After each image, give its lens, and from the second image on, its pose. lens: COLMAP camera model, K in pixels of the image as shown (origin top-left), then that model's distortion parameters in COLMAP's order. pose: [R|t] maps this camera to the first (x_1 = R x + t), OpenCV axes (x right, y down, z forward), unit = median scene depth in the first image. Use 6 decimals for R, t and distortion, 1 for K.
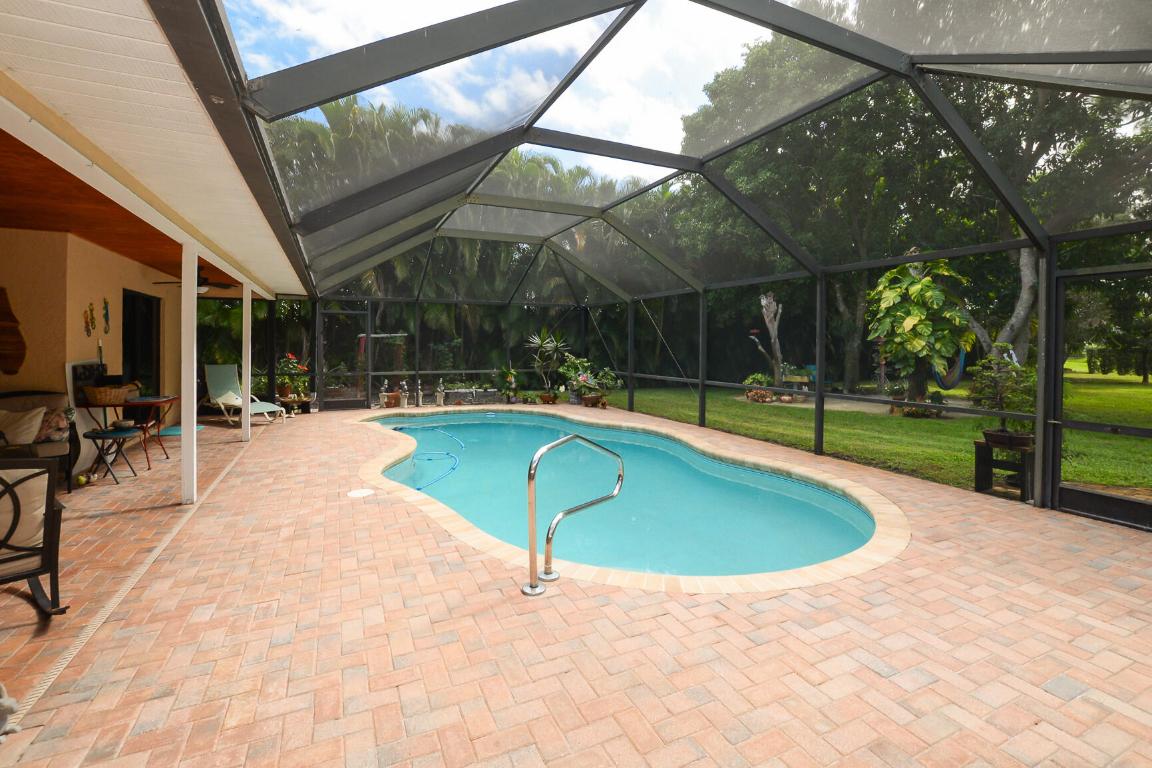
lens RADIAL K [[522.3, 0, 578.7], [0, 522.3, 347.3], [0, 0, 1]] dist [-0.027008, 0.000307]
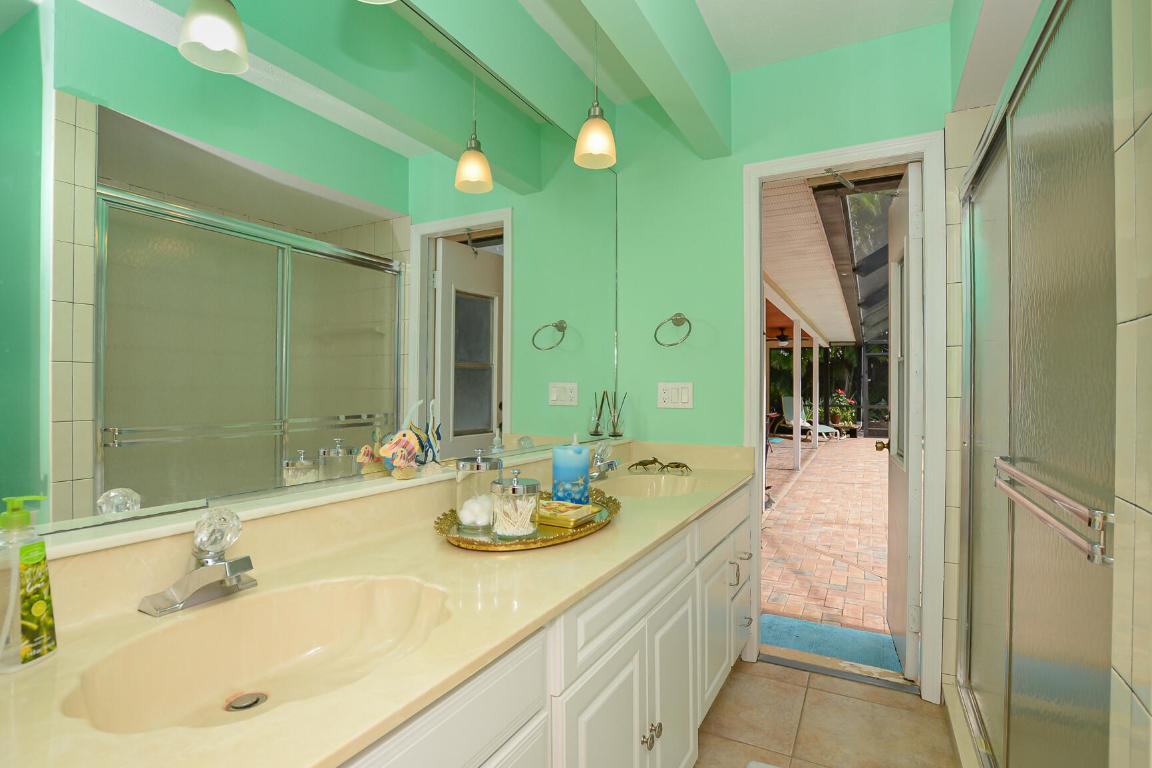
lens RADIAL K [[538.9, 0, 576.0], [0, 538.9, 384.0], [0, 0, 1]] dist [-0.056040, 0.000070]
pose [[0.586007, -0.005928, -0.810284, 0.240692], [-0.002740, 0.999953, -0.009298, 0.029366], [0.810301, 0.007668, 0.585964, -0.602948]]
